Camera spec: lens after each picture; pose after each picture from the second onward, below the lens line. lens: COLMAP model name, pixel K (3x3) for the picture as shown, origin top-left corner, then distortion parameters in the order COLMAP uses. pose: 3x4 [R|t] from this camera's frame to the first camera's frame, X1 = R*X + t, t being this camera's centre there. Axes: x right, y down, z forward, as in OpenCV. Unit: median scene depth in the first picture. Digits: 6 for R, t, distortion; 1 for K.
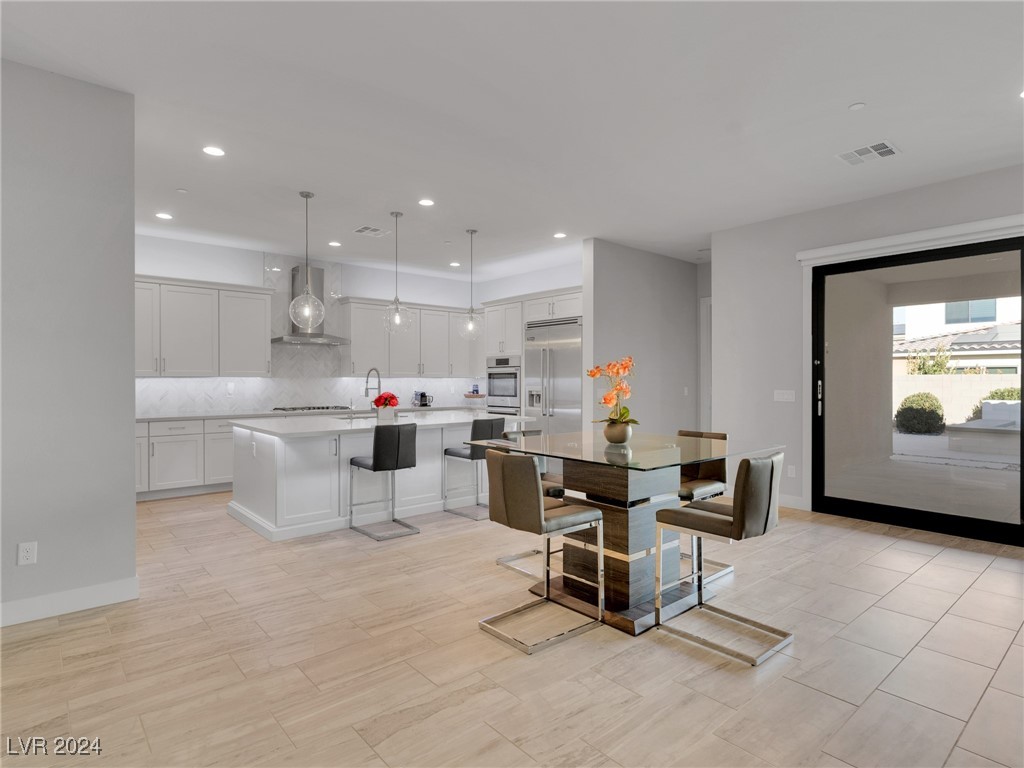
lens RADIAL K [[555.9, 0, 504.4], [0, 555.9, 384.0], [0, 0, 1]] dist [0.009212, -0.004509]
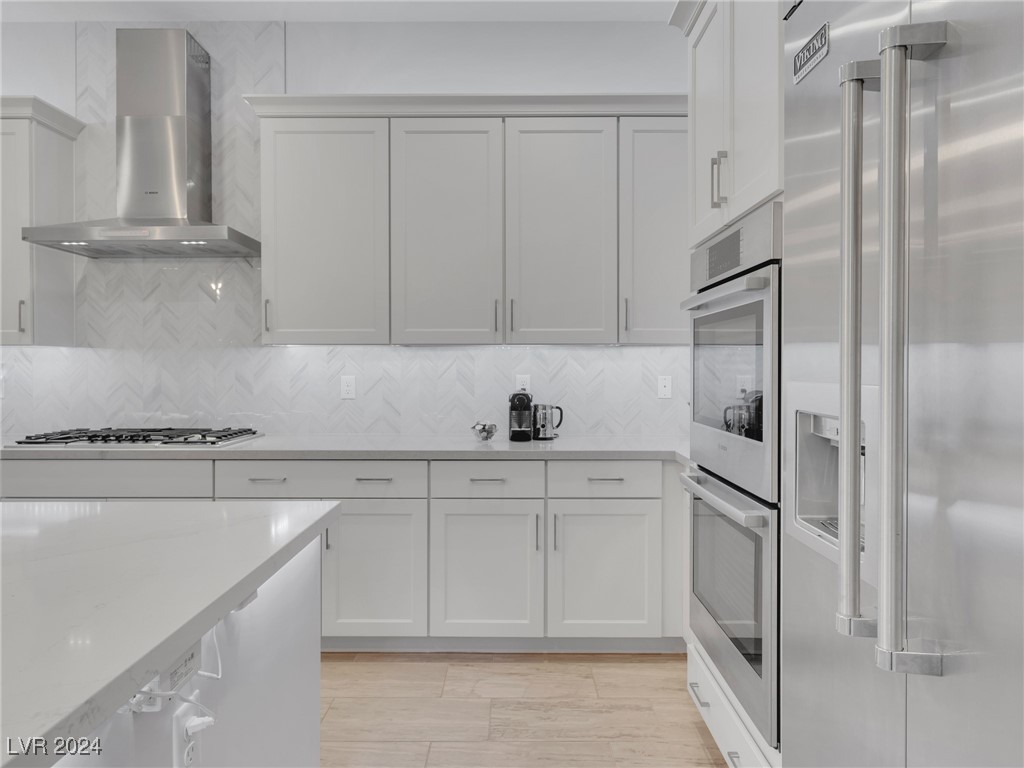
lens RADIAL K [[679.4, 0, 520.3], [0, 679.4, 369.0], [0, 0, 1]] dist [-0.002537, -0.001842]
pose [[0.765010, 0.006455, -0.643986, 0.124995], [-0.003570, 0.999977, 0.005783, -0.000926], [0.644008, -0.002125, 0.765015, 0.973439]]
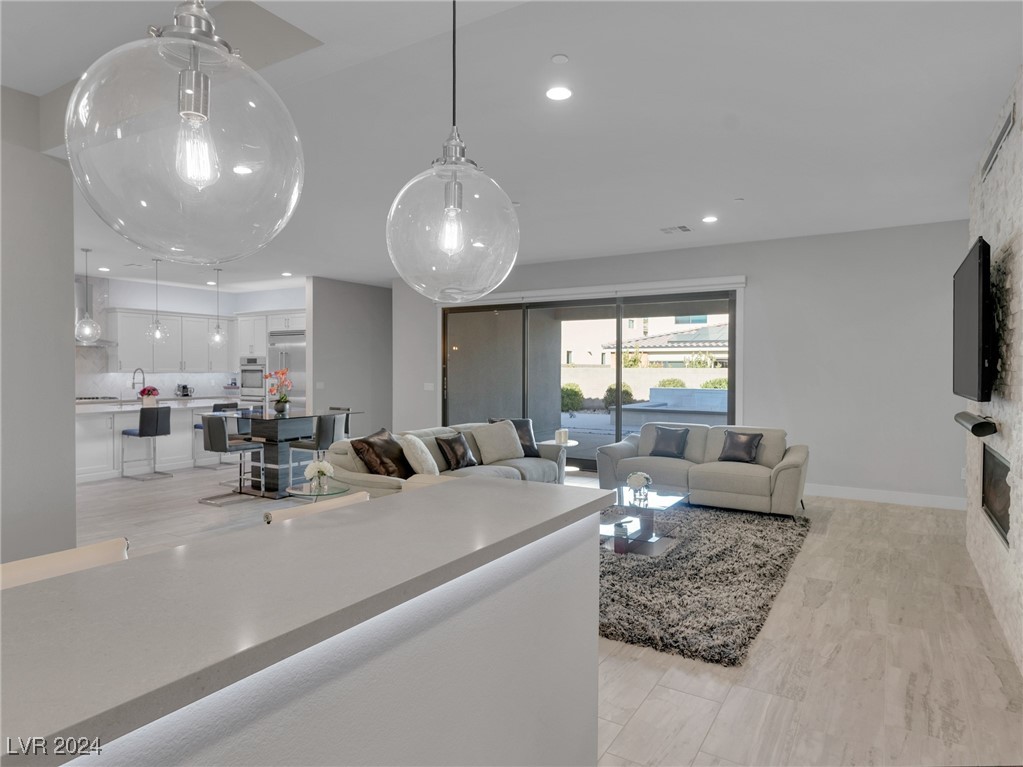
lens RADIAL K [[614.5, 0, 511.1], [0, 614.5, 376.0], [0, 0, 1]] dist [-0.021440, 0.012789]
pose [[0.950488, -0.000428, 0.310762, 0.161019], [-0.001685, 0.999977, 0.006529, -0.019576], [-0.310758, -0.006729, 0.950465, -0.682840]]
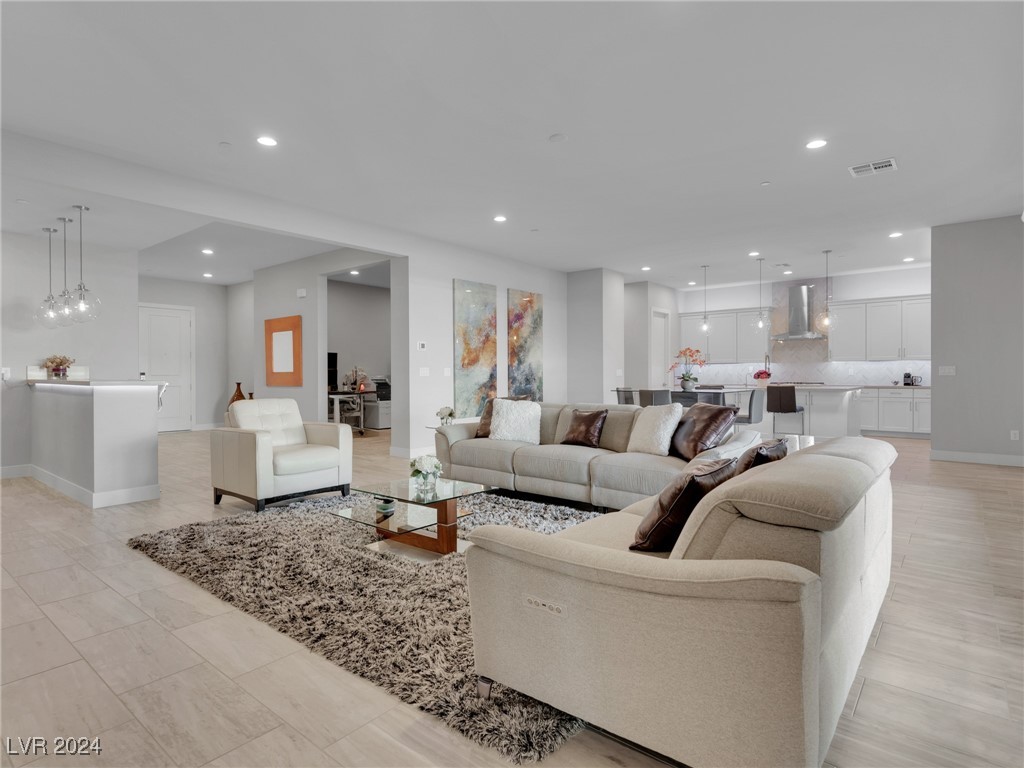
lens RADIAL K [[555.9, 0, 504.7], [0, 555.9, 380.3], [0, 0, 1]] dist [0.009212, -0.004509]
pose [[0.178218, 0.006895, -0.983967, 1.117017], [-0.001023, 0.999976, 0.006822, 0.030650], [0.983991, -0.000209, 0.178221, -0.007931]]
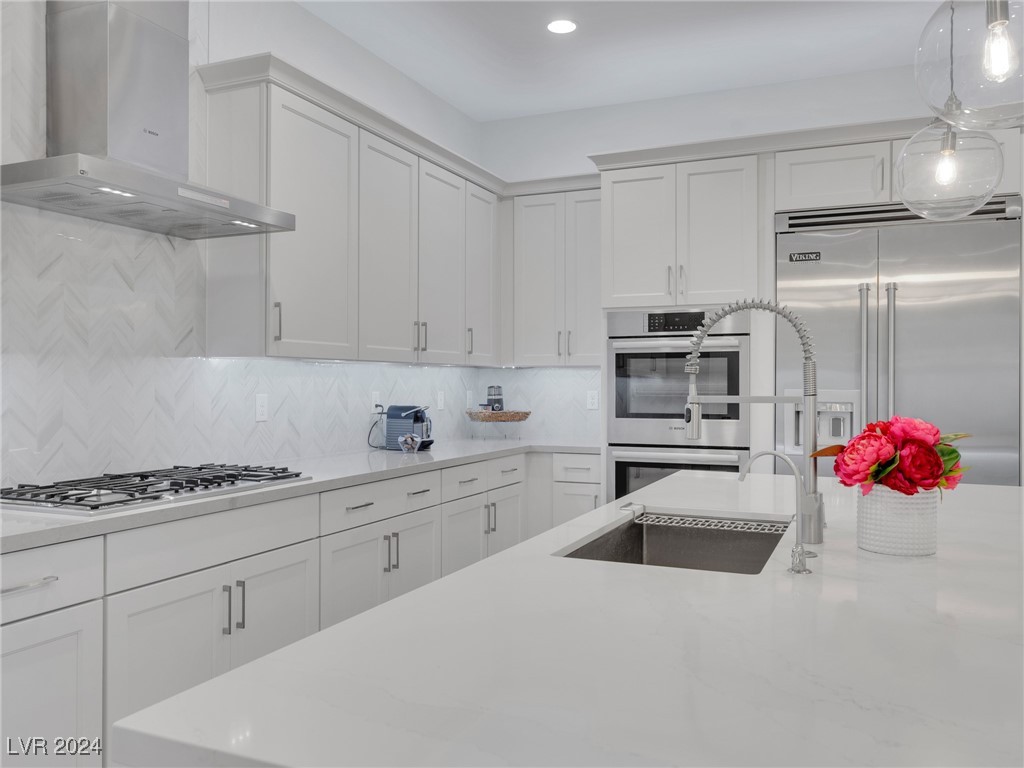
lens RADIAL K [[831.9, 0, 501.5], [0, 831.9, 381.1], [0, 0, 1]] dist [0.020171, -0.012163]
pose [[0.902418, 0.004082, 0.430842, -0.431237], [-0.000764, 0.999969, -0.007875, 0.003657], [-0.430861, 0.006778, 0.902393, 0.717808]]
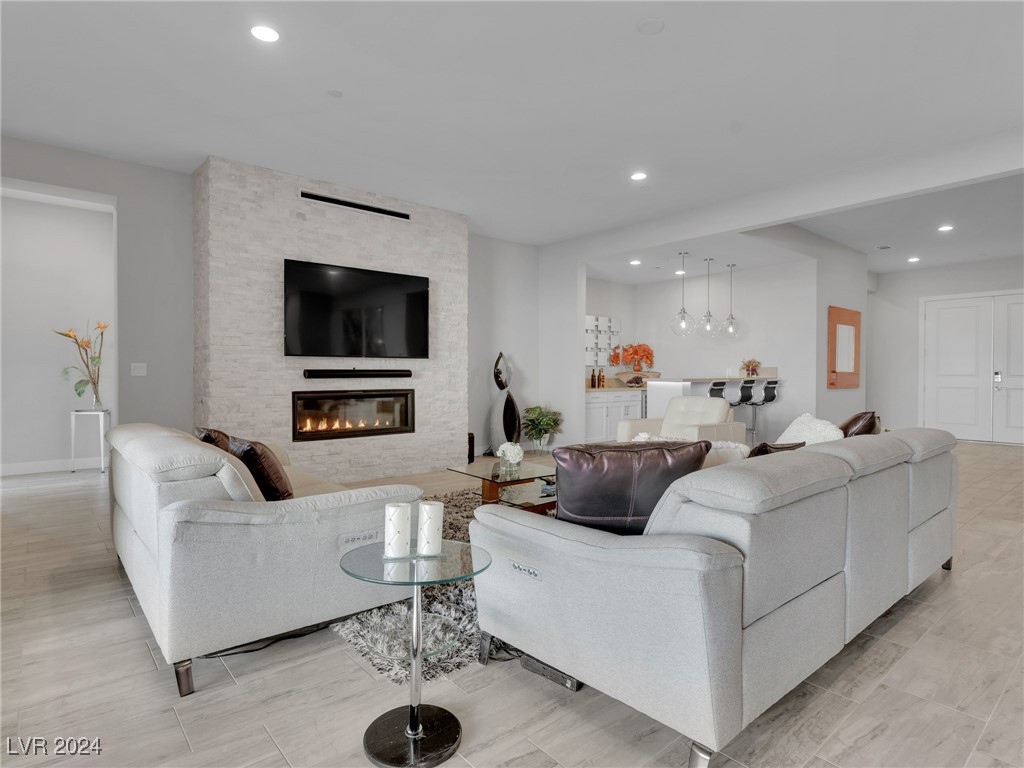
lens RADIAL K [[555.9, 0, 506.0], [0, 555.9, 379.8], [0, 0, 1]] dist [0.009212, -0.004509]
pose [[-0.999991, -0.004225, 0.000219, 0.578603], [-0.004221, 0.999883, 0.014684, 0.026126], [-0.000281, 0.014683, -0.999892, 0.646054]]
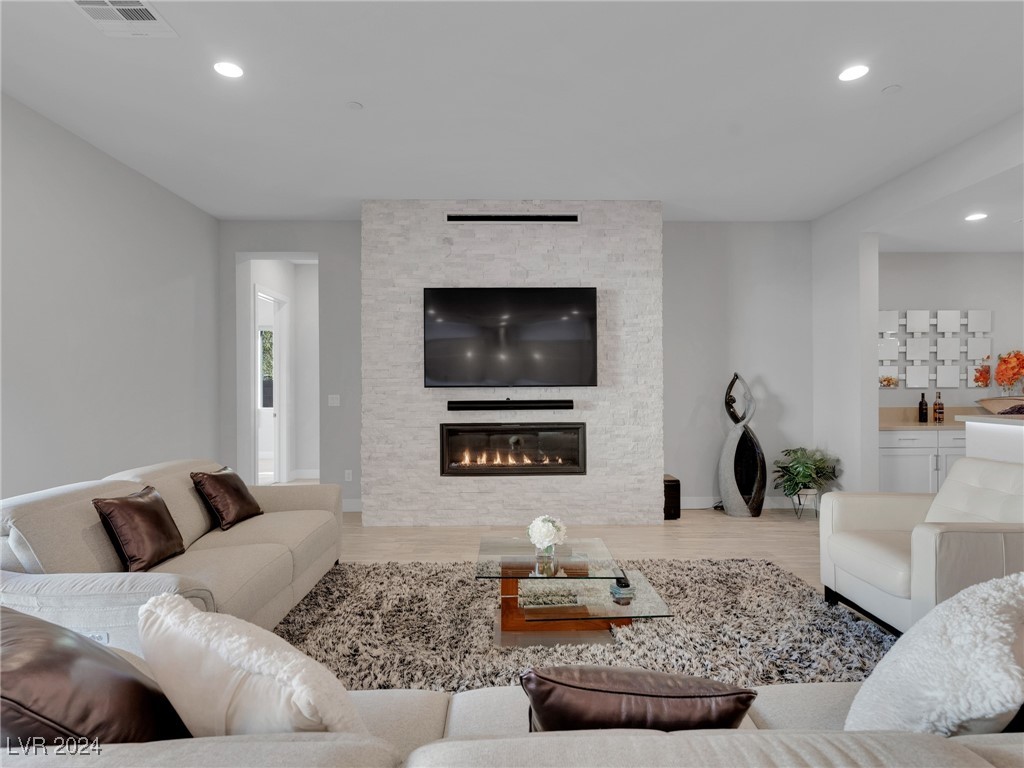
lens RADIAL K [[555.9, 0, 513.7], [0, 555.9, 384.3], [0, 0, 1]] dist [0.009212, -0.004509]
pose [[-0.776899, 0.004208, 0.629611, 0.303986], [0.005900, 0.999982, 0.000597, -0.000034], [-0.629598, 0.004179, -0.776910, 0.363902]]
